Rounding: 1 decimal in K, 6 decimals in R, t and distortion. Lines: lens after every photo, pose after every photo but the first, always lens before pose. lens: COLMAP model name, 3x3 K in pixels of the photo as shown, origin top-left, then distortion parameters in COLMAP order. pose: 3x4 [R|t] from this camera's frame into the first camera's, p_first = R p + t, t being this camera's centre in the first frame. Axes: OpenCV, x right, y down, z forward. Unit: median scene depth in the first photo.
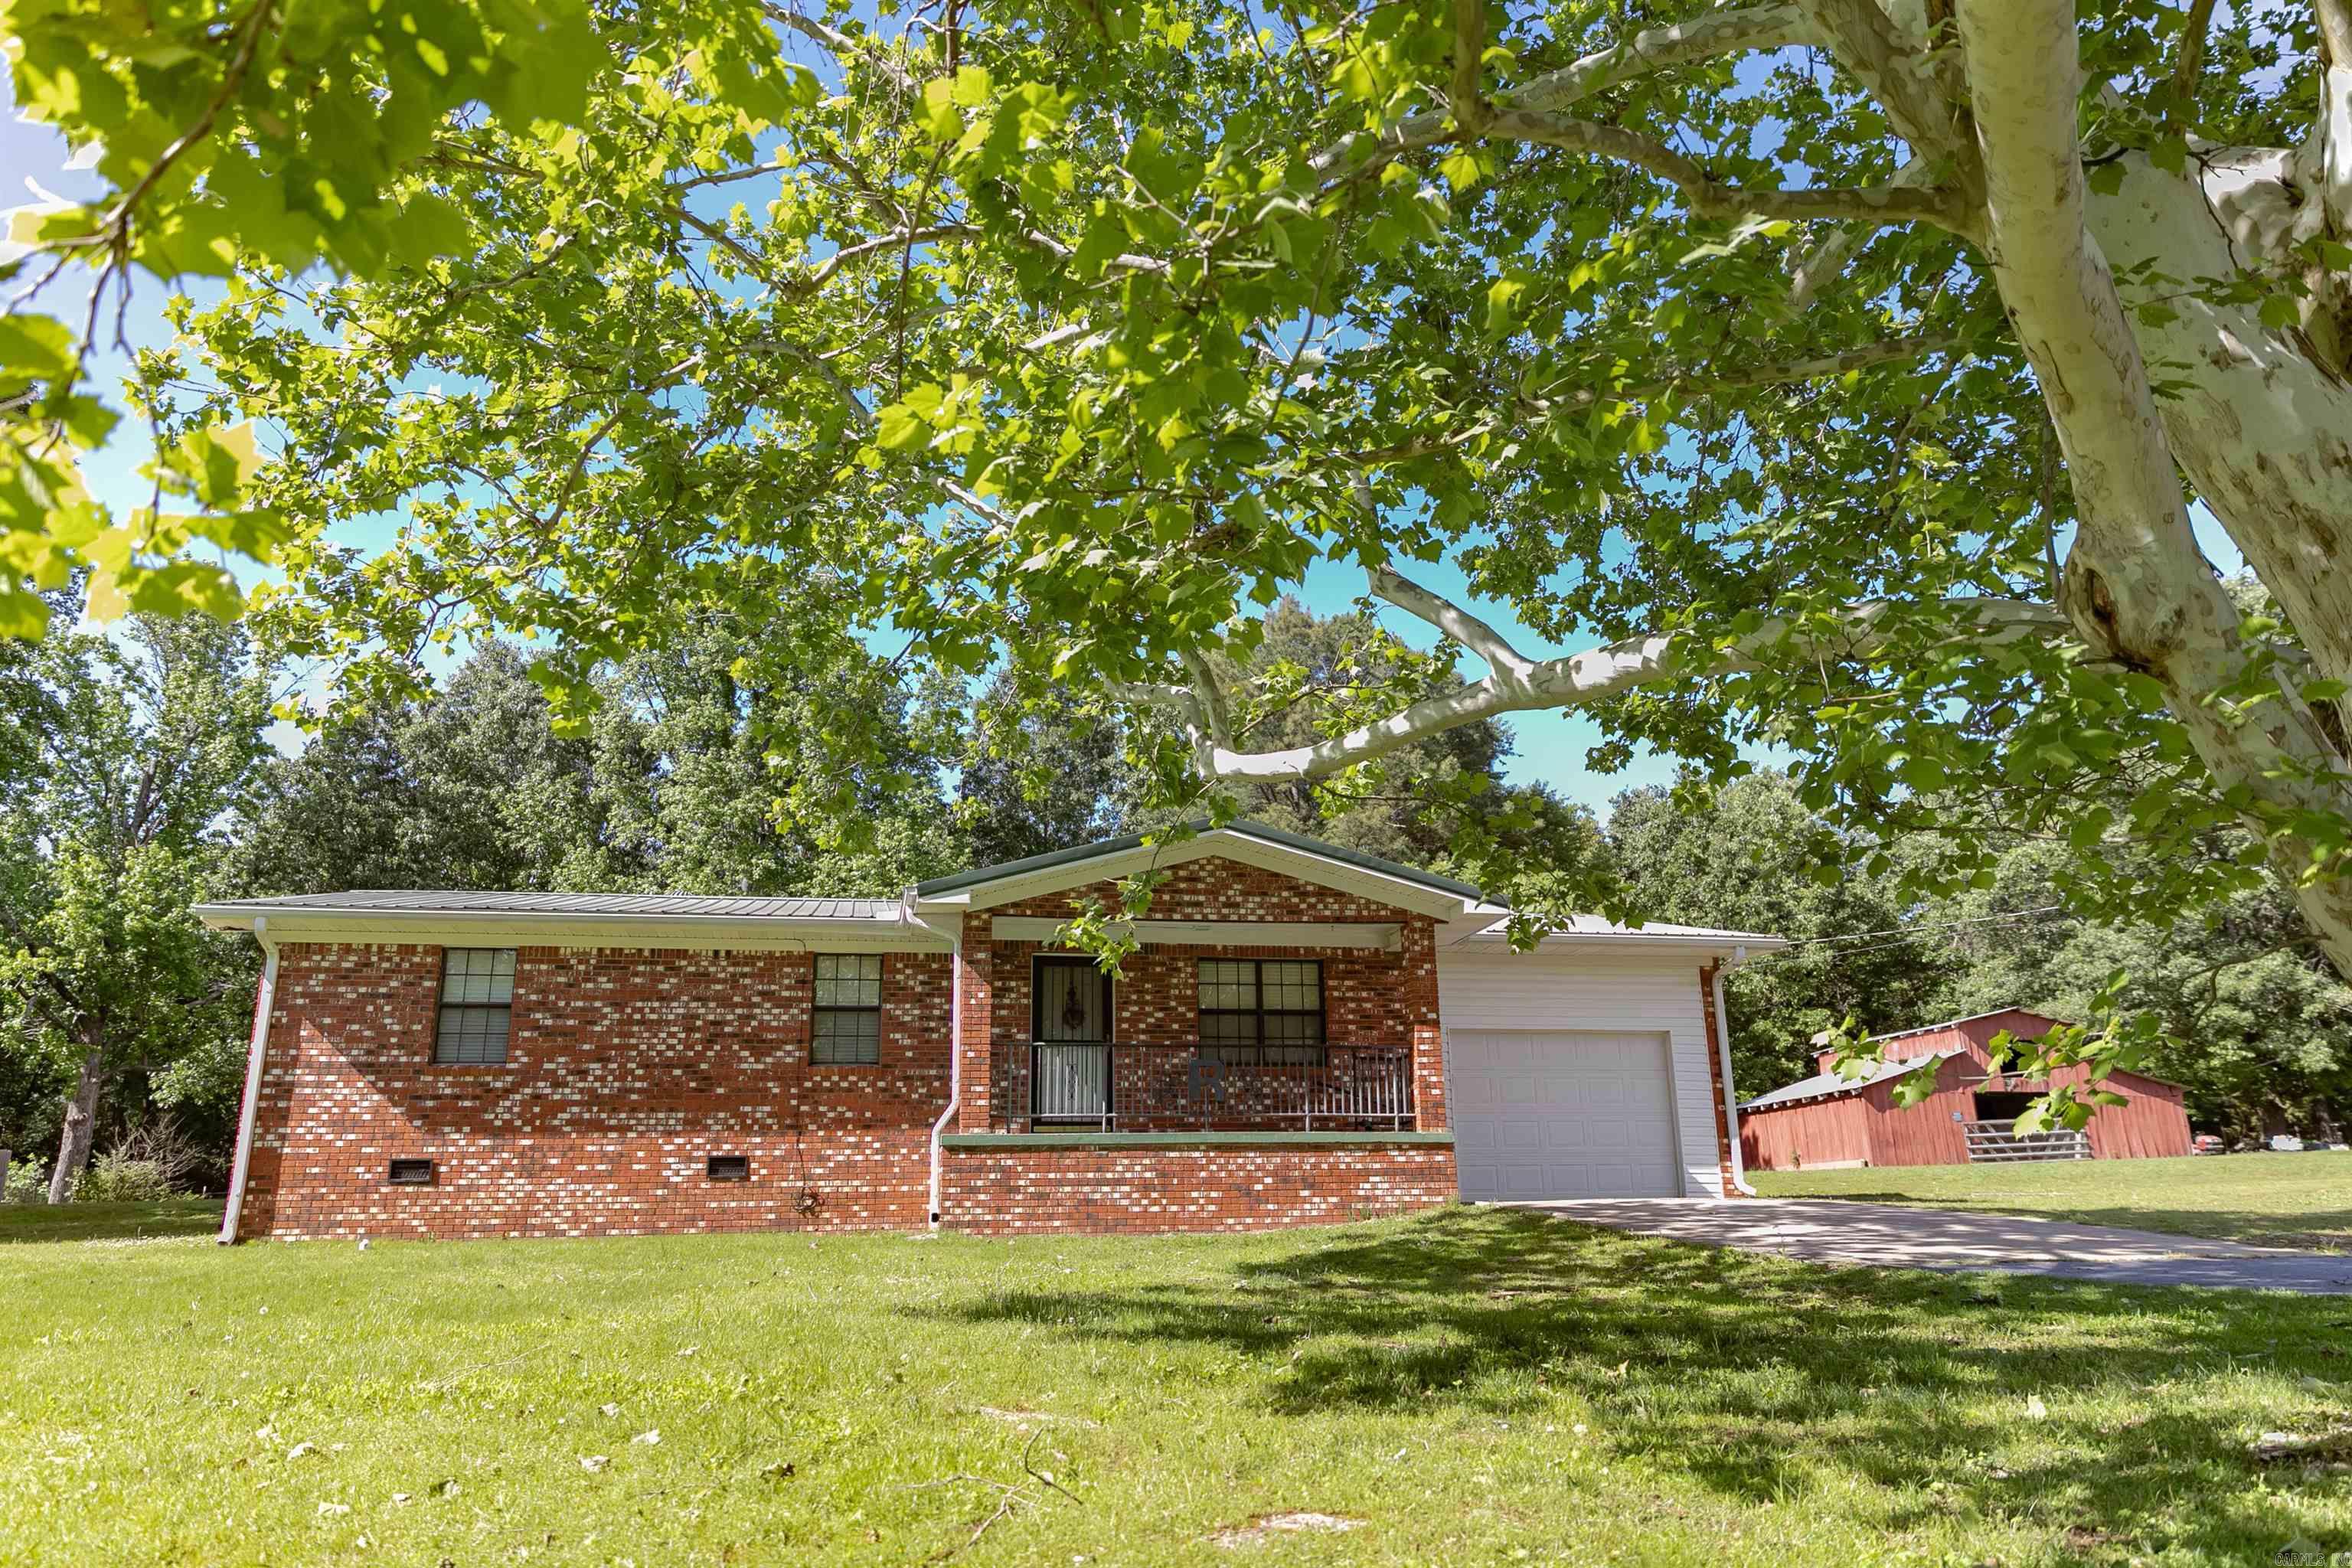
lens RADIAL K [[1580.1, 0, 1144.9], [0, 1580.1, 789.4], [0, 0, 1]] dist [0.012623, -0.003197]
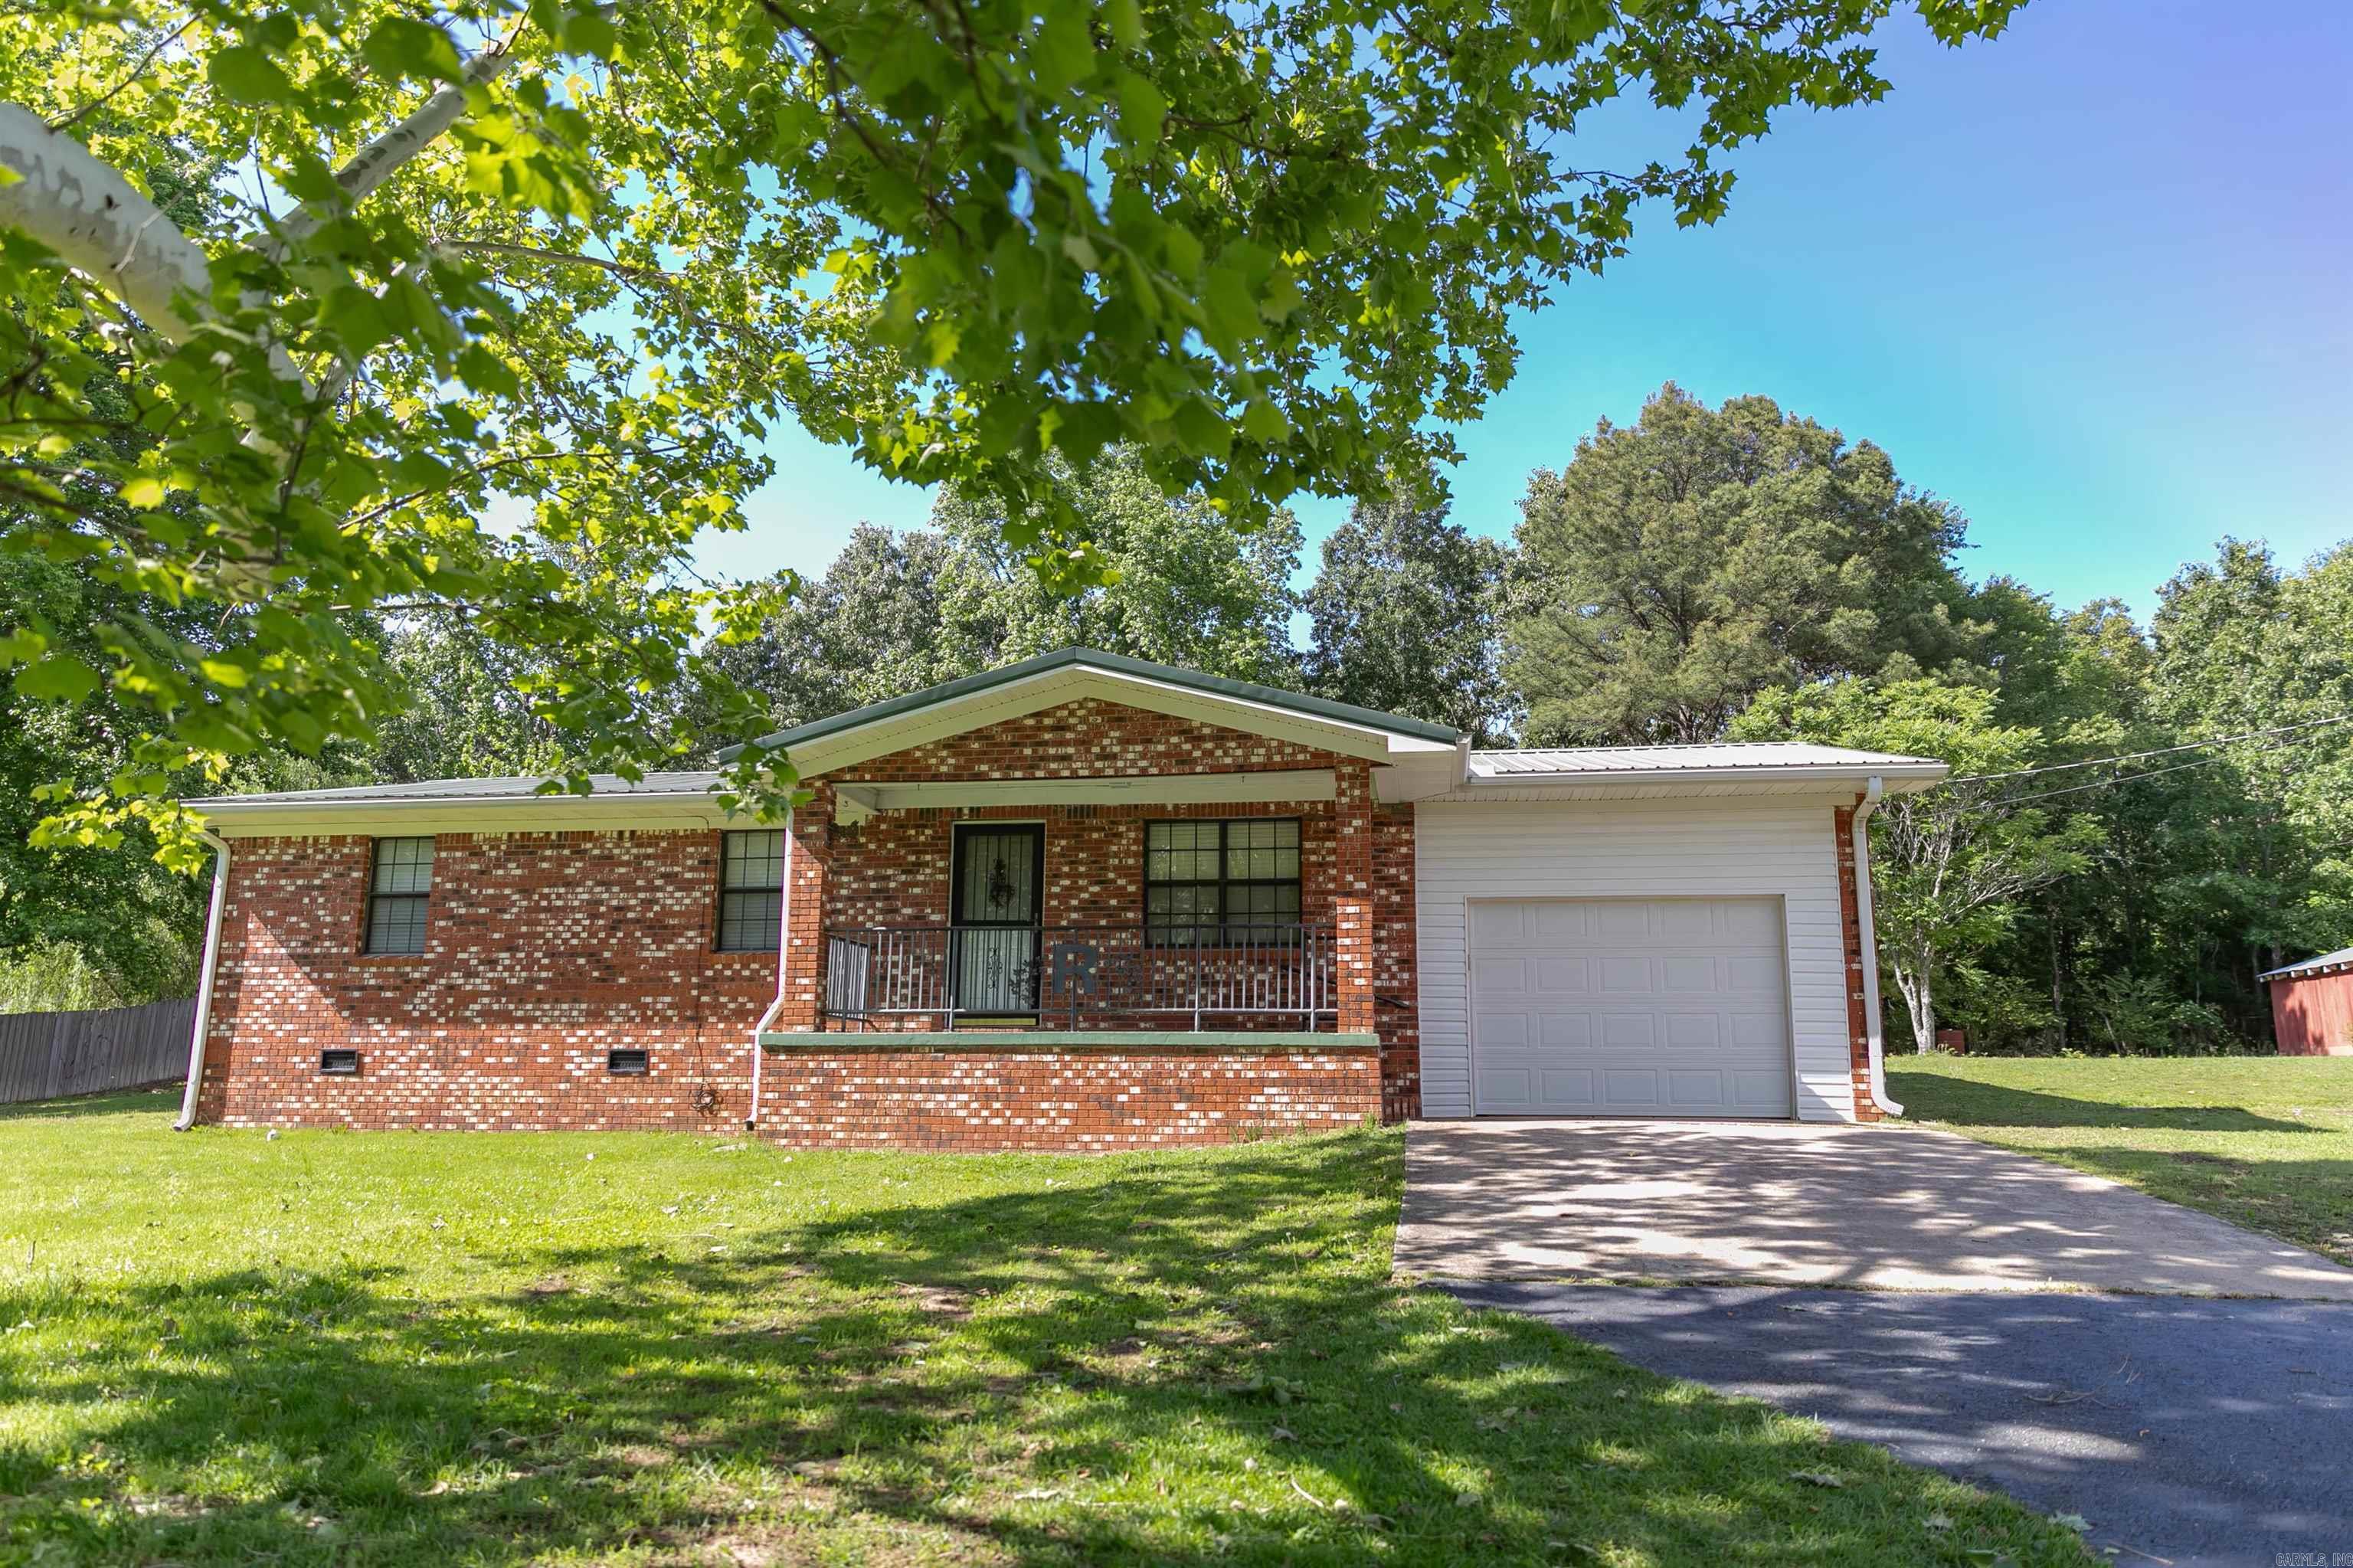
lens RADIAL K [[1597.0, 0, 1155.0], [0, 1597.0, 788.5], [0, 0, 1]] dist [0.013234, -0.003920]
pose [[0.941230, -0.041130, -0.335253, 0.355546], [0.071199, 0.994416, 0.077894, 0.026942], [0.330177, -0.097186, 0.938903, 0.231395]]
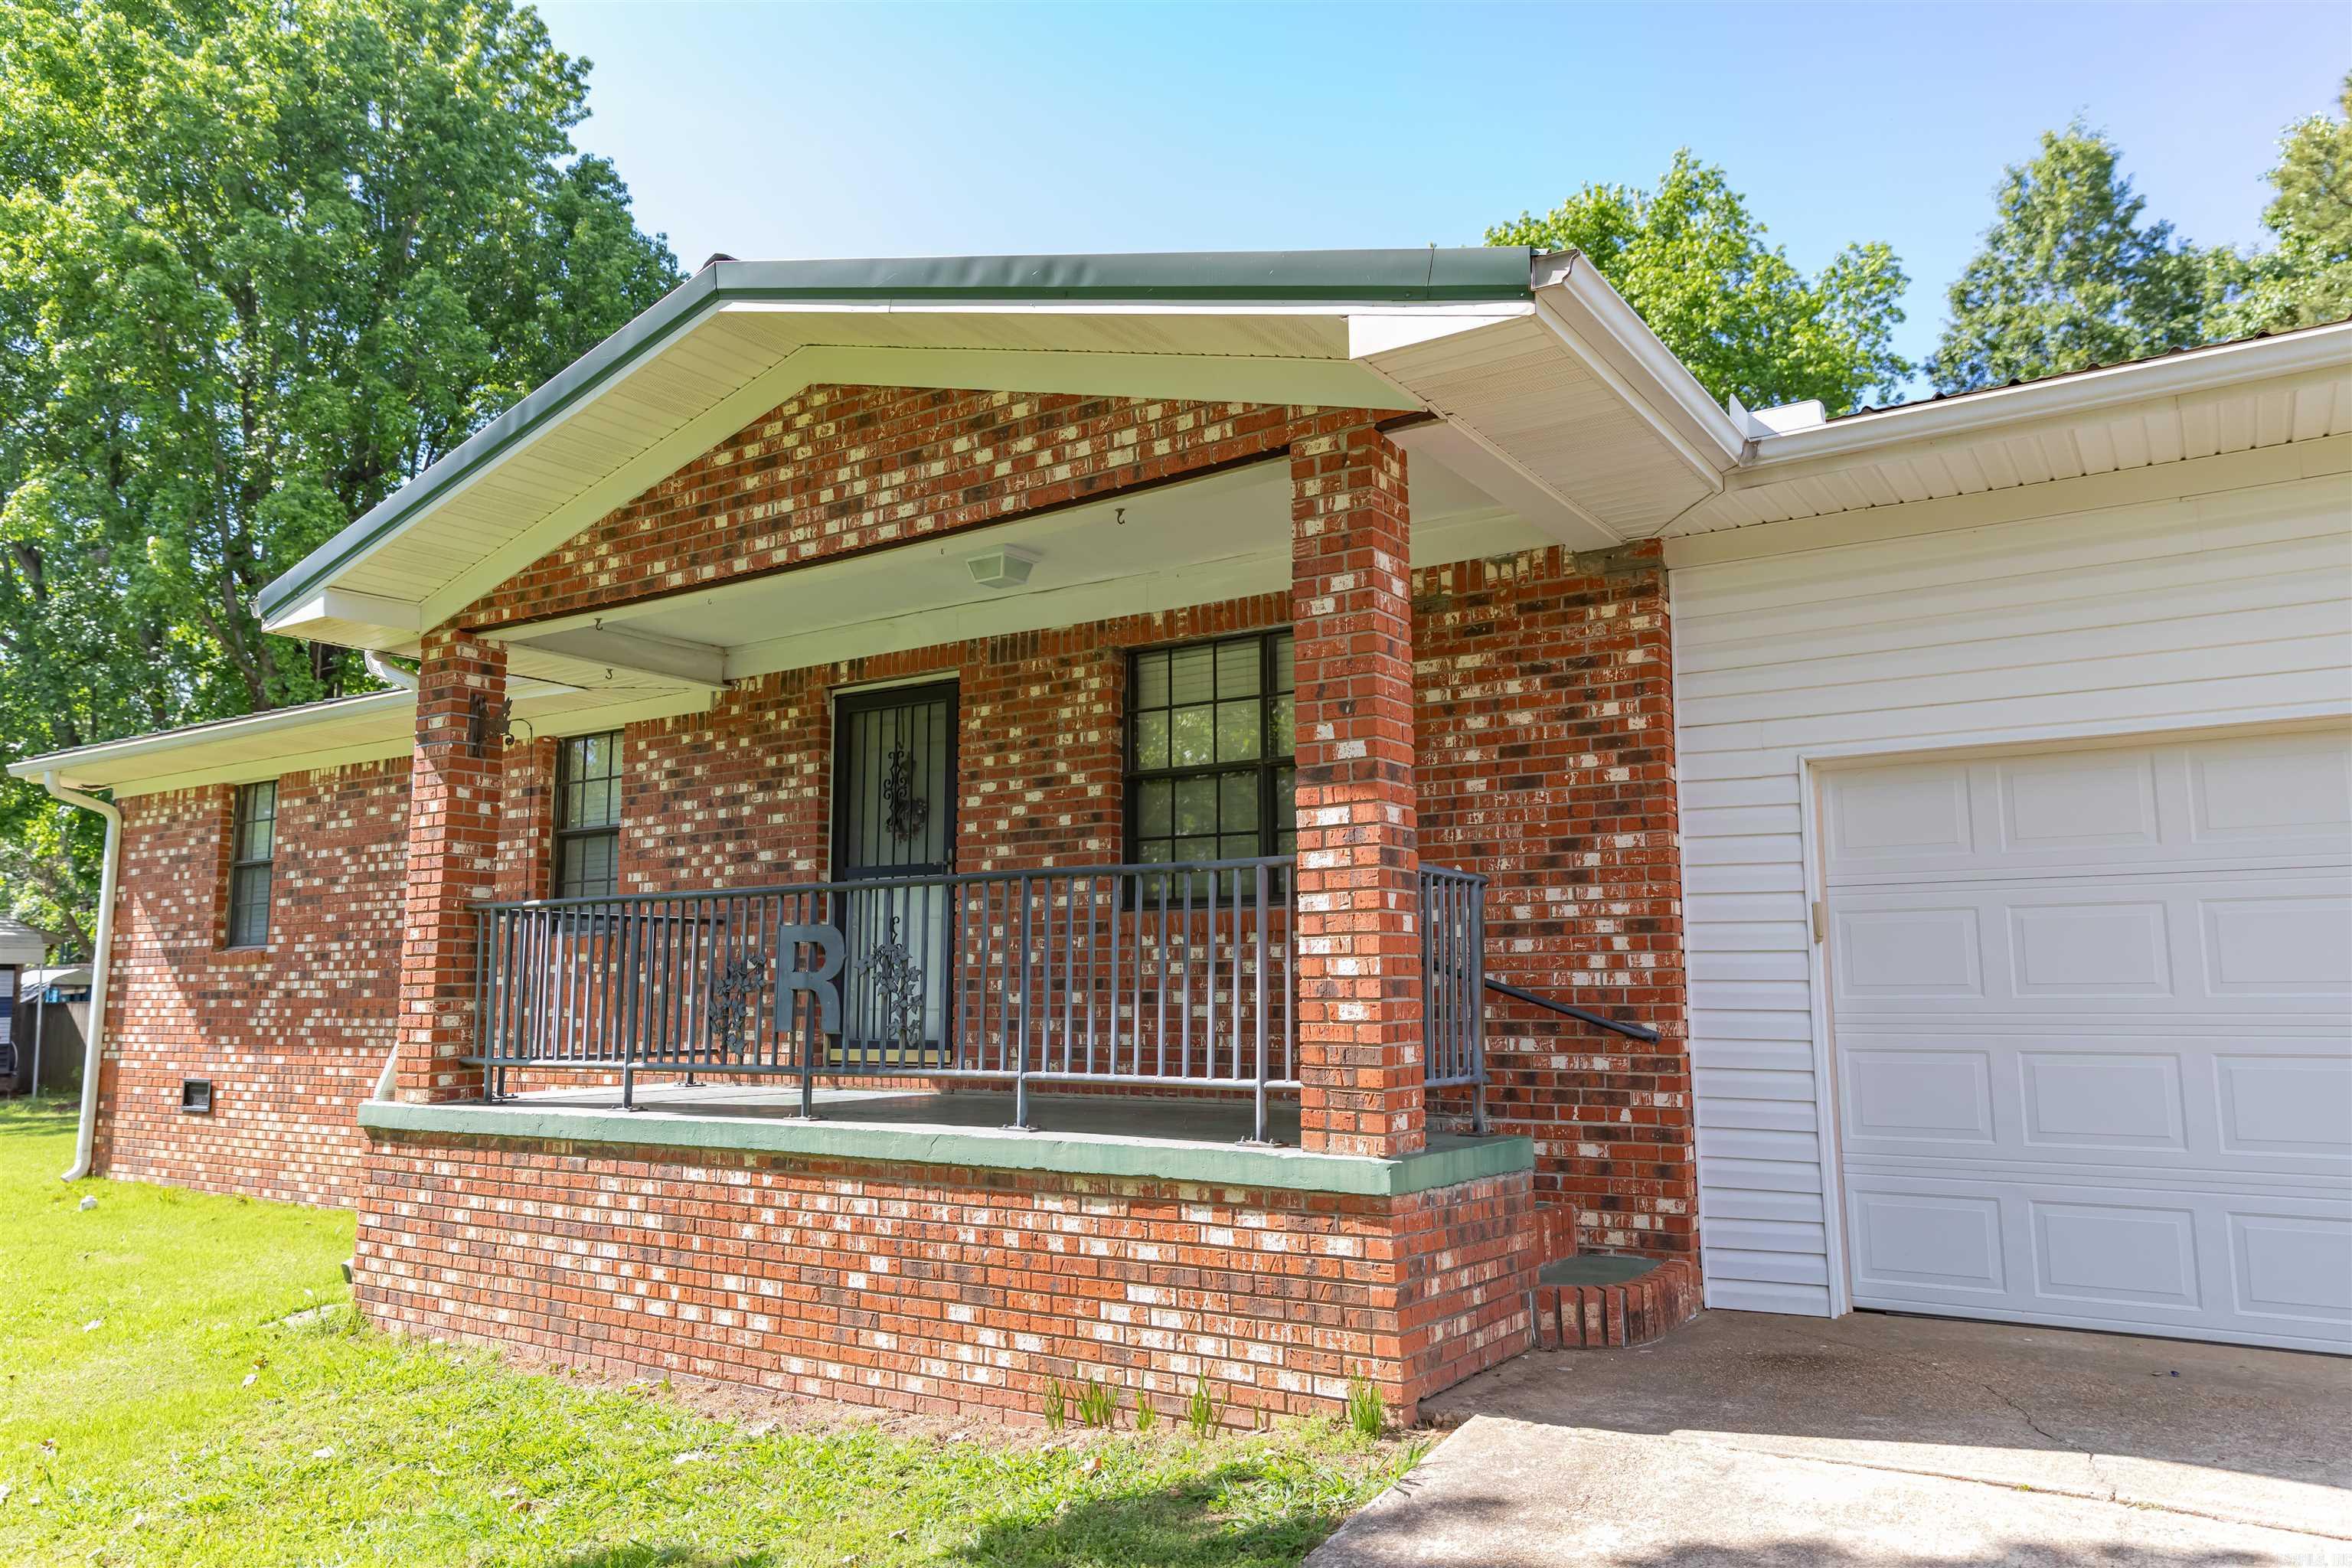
lens RADIAL K [[1596.3, 0, 1154.5], [0, 1596.3, 788.5], [0, 0, 1]] dist [0.013234, -0.003920]
pose [[0.716740, -0.077979, -0.692967, 0.360070], [0.185425, 0.979265, 0.081590, 0.120530], [0.672236, -0.186972, 0.716338, 0.771760]]
